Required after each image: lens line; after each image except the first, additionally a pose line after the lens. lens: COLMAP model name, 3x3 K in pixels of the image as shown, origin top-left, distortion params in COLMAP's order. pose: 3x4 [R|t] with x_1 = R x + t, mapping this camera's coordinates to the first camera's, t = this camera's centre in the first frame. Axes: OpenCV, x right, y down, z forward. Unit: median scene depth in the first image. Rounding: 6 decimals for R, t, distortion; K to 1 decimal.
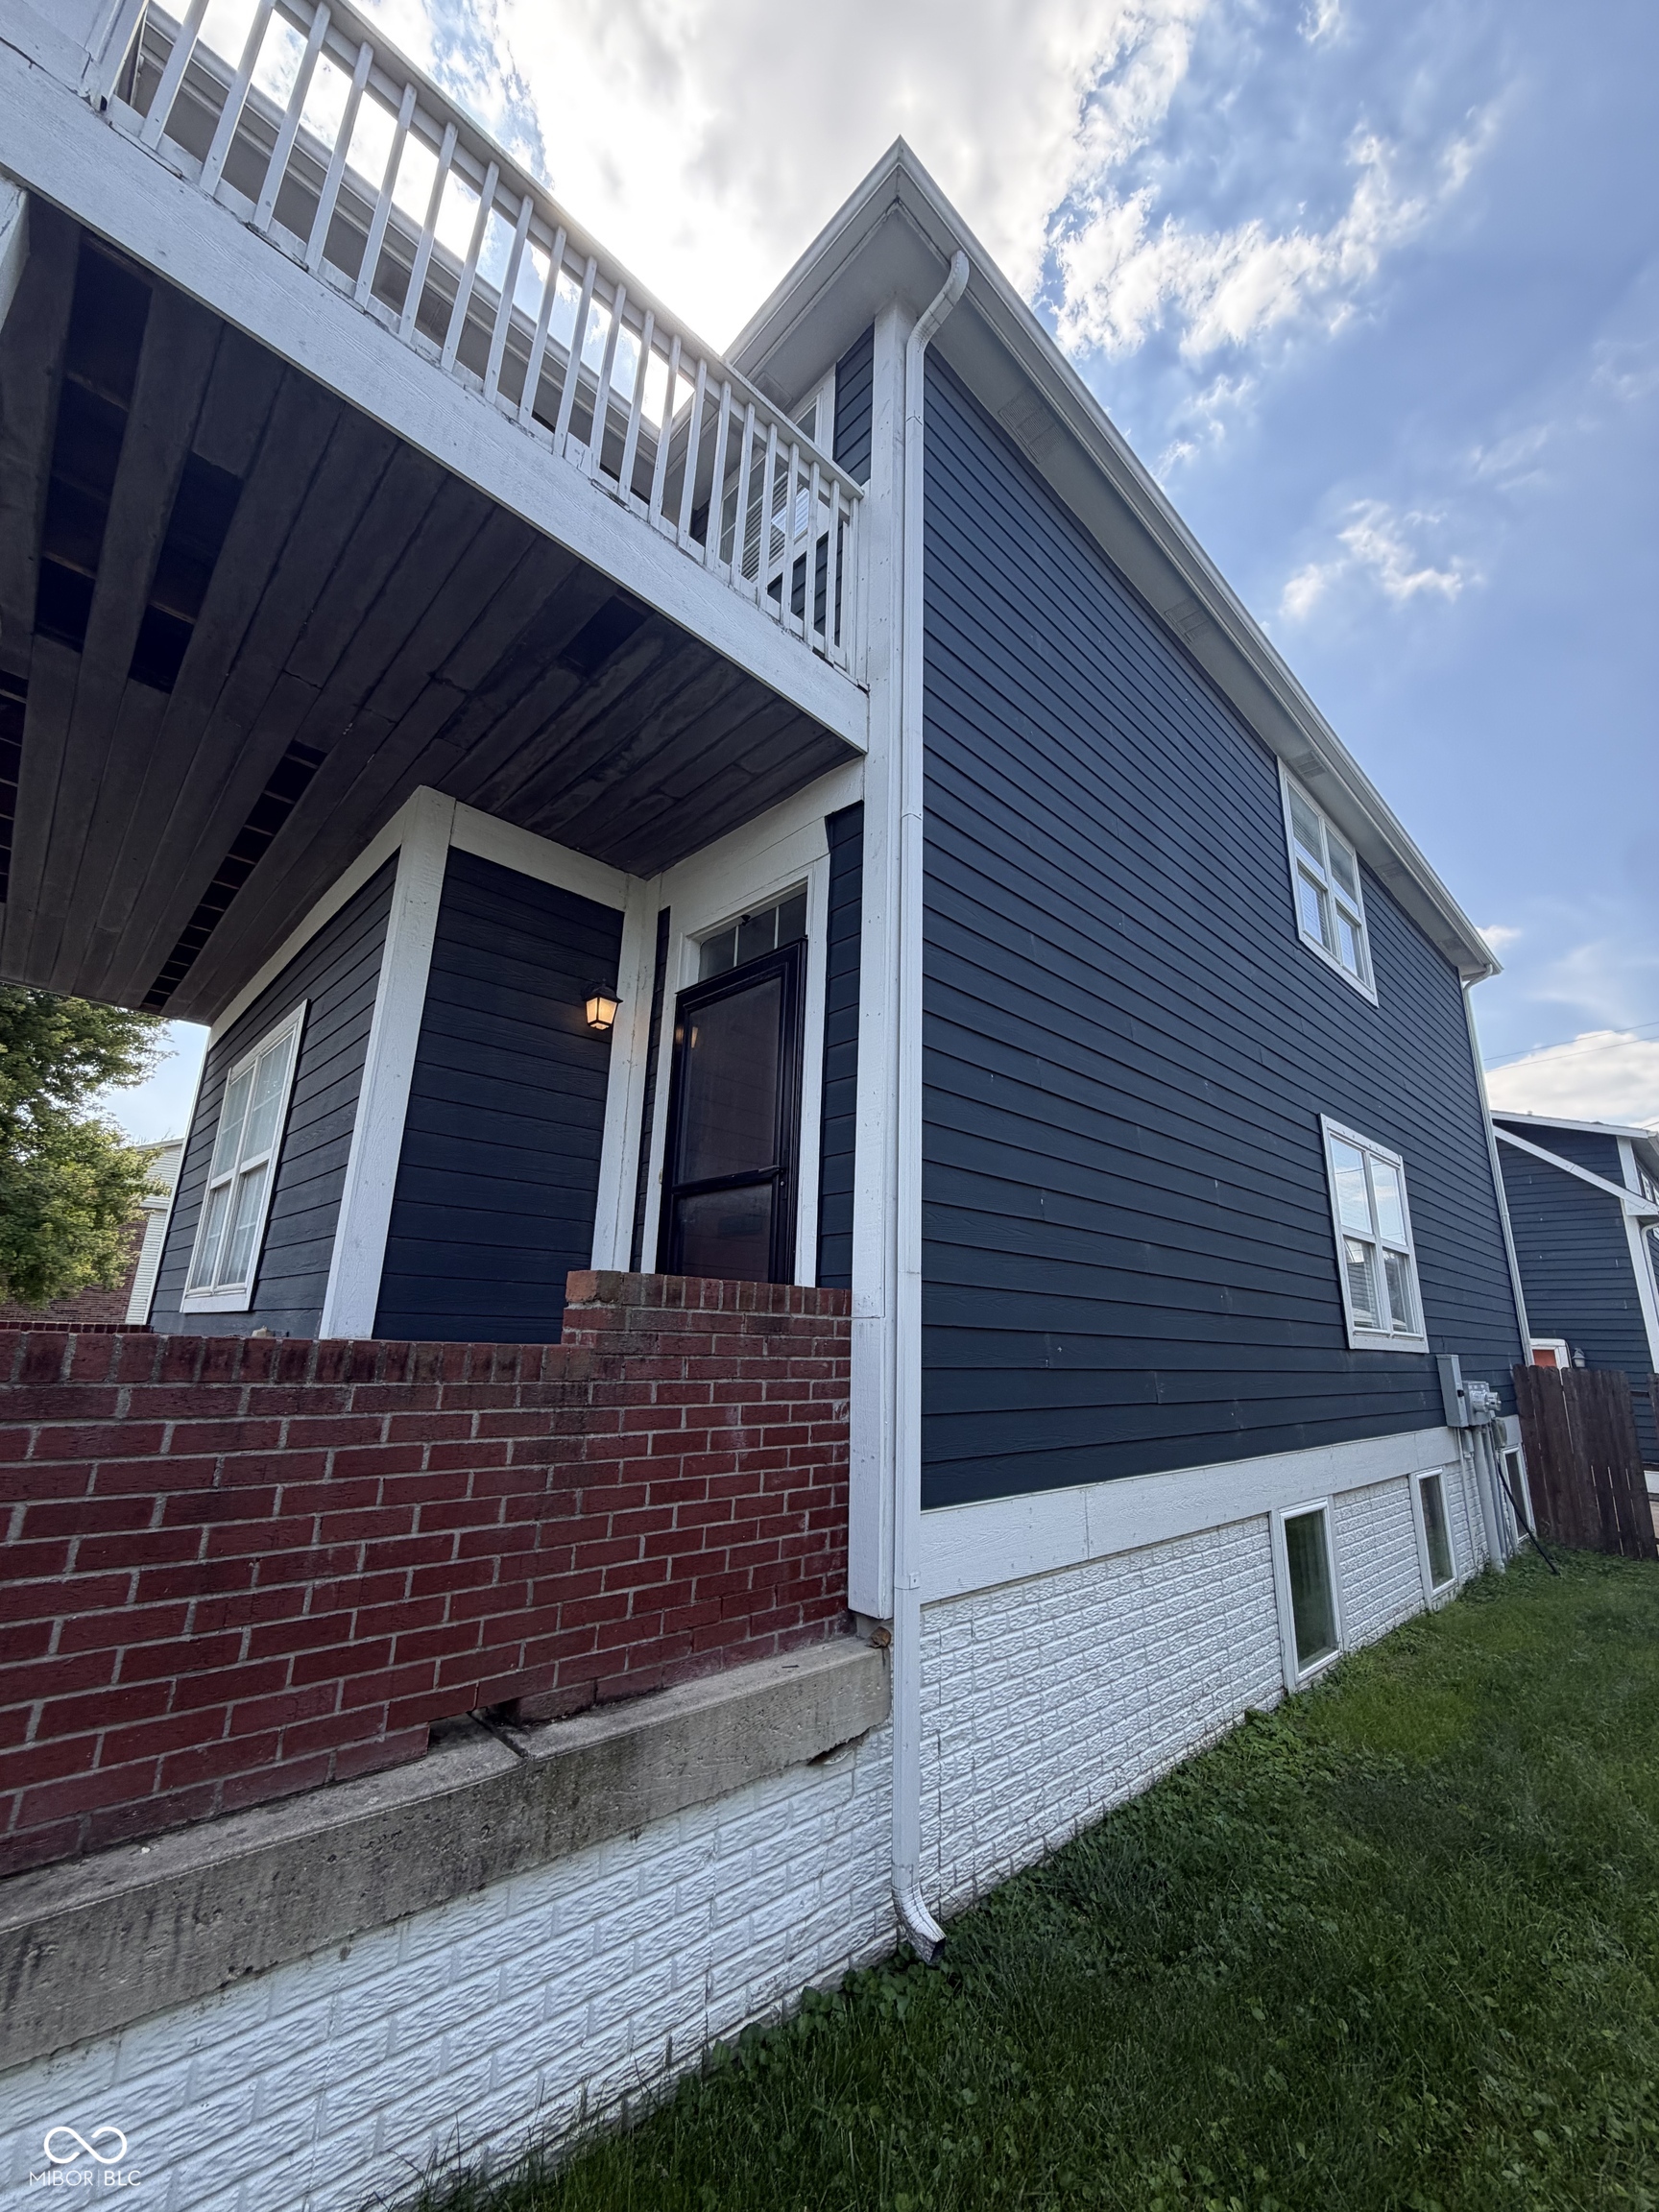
lens RADIAL K [[880.5, 0, 829.5], [0, 880.5, 1106.0], [0, 0, 1]] dist [0.015417, 0.000180]
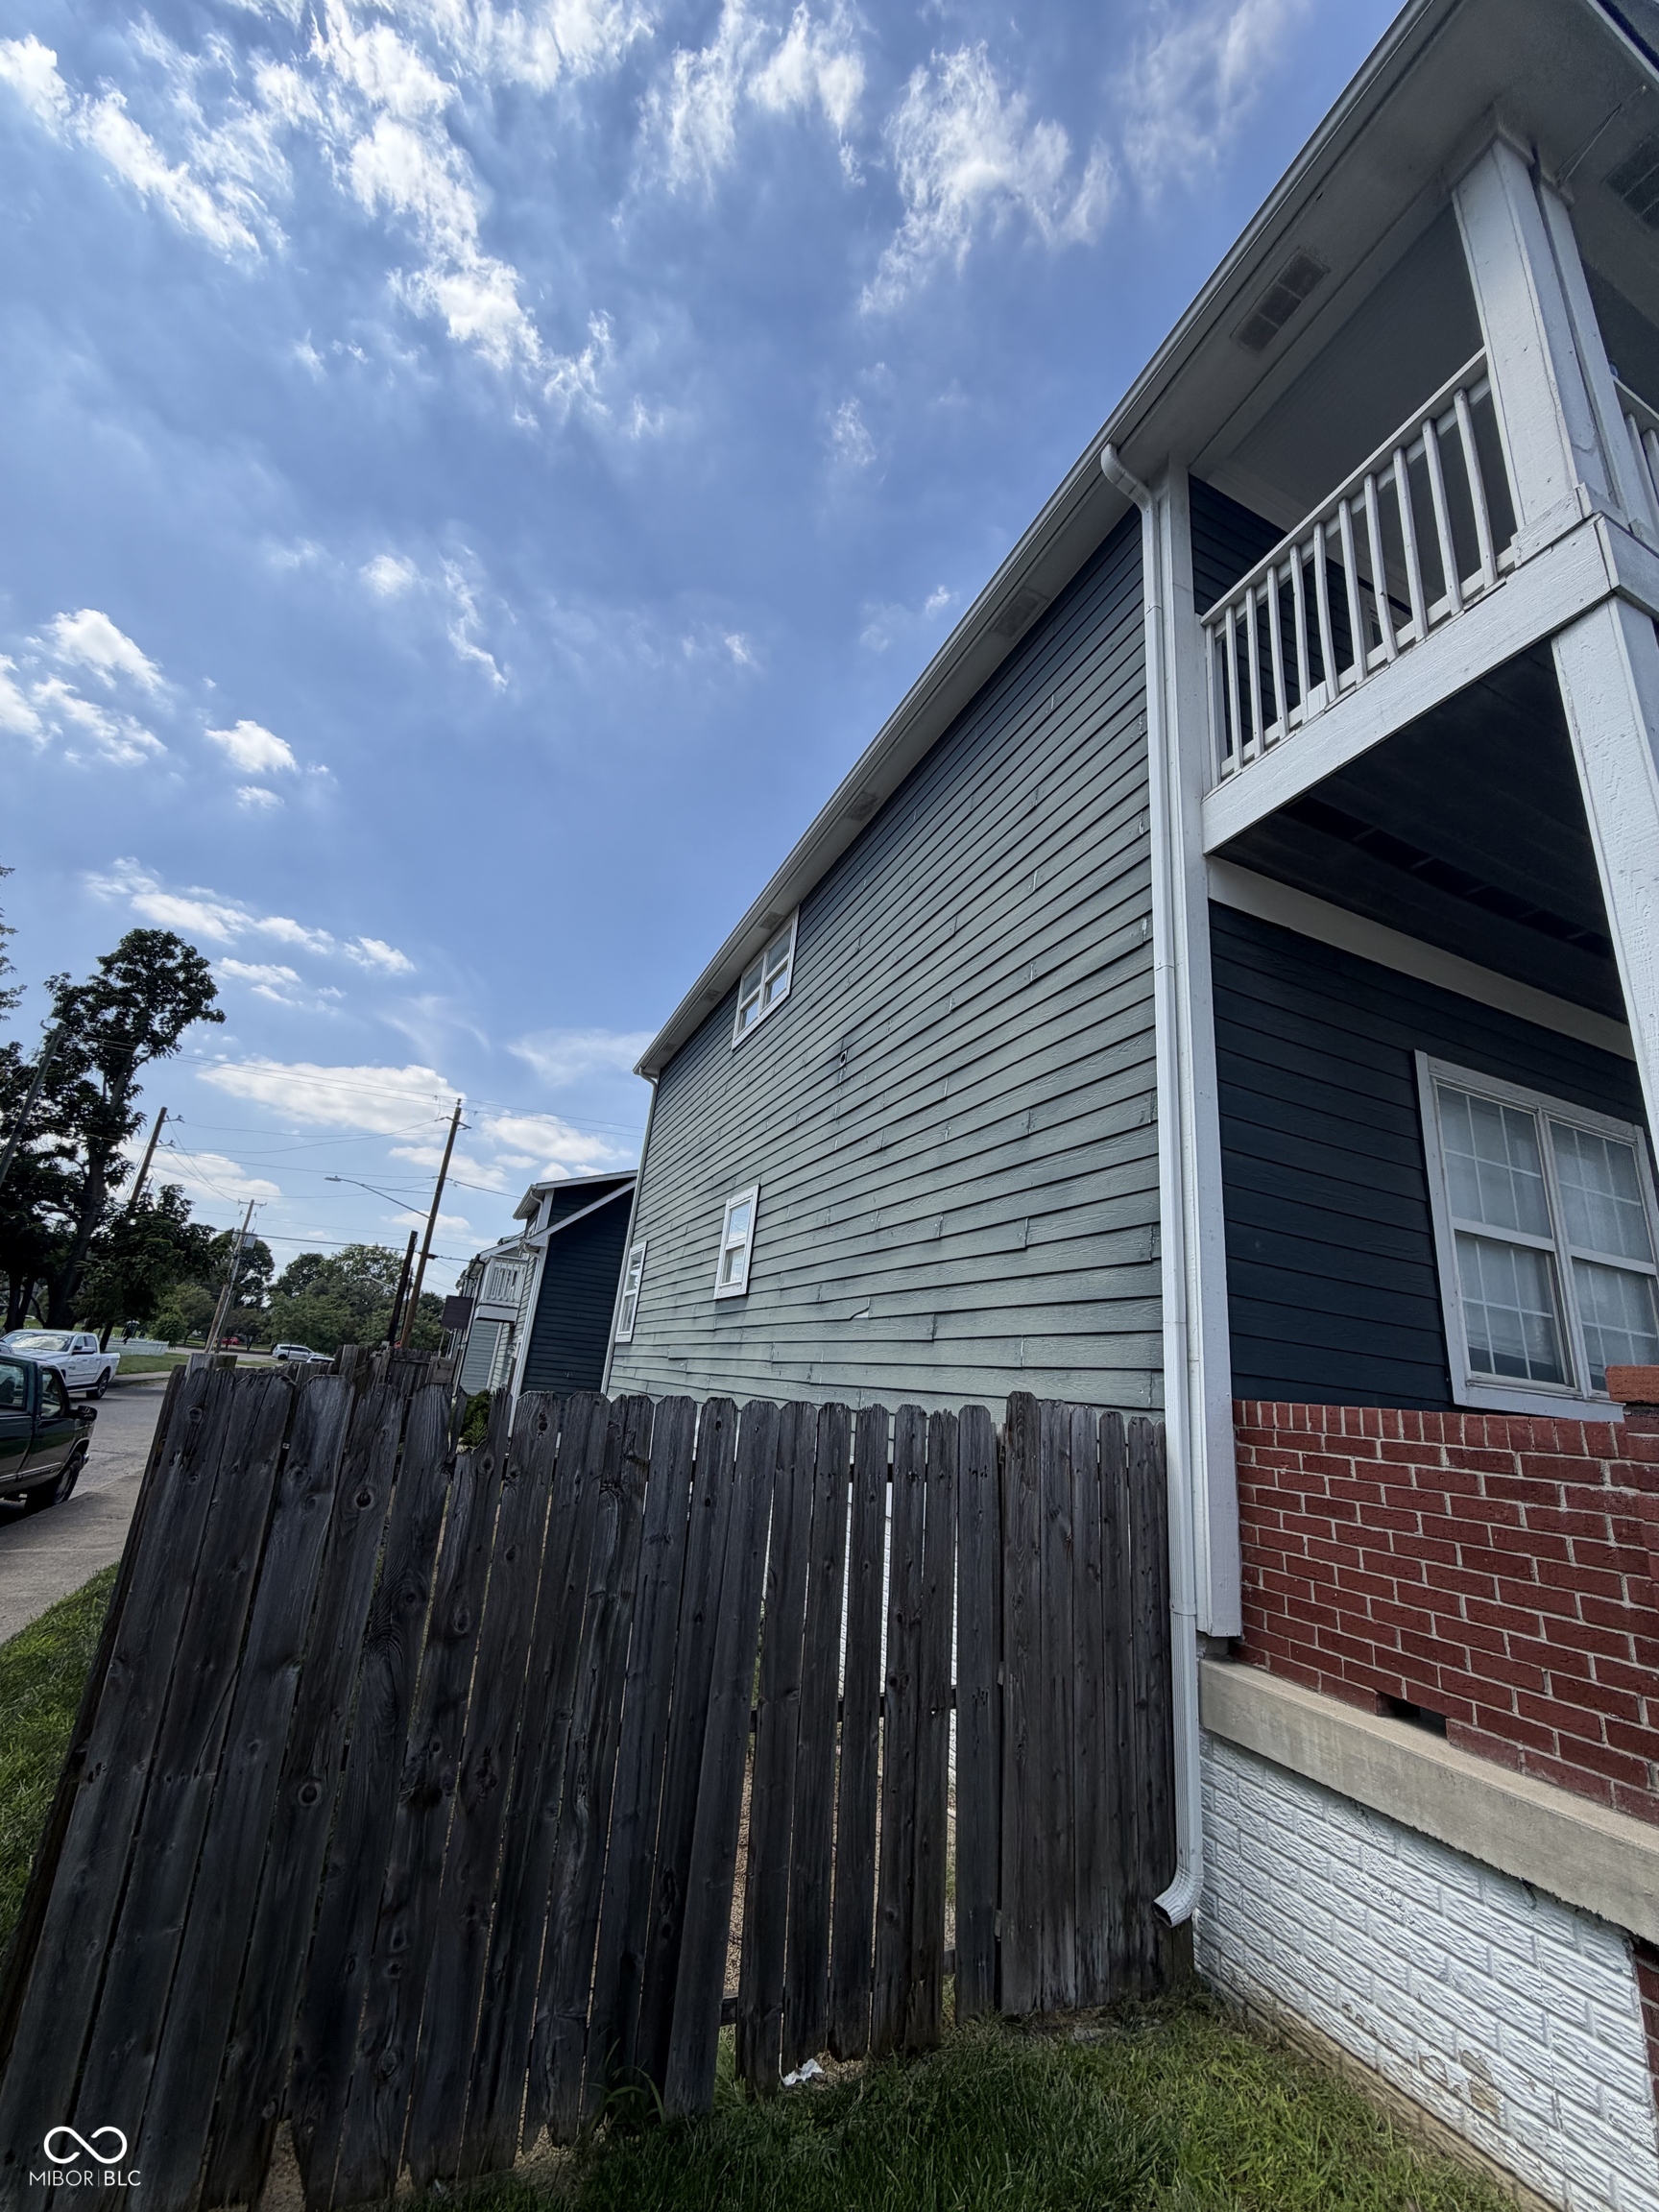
lens RADIAL K [[875.5, 0, 829.5], [0, 875.5, 1106.0], [0, 0, 1]] dist [-0.002762, -0.000001]
pose [[0.332840, 0.287570, 0.898065, -2.346940], [-0.319085, 0.930532, -0.179707, 0.449460], [-0.887357, -0.226745, 0.401478, 1.823133]]
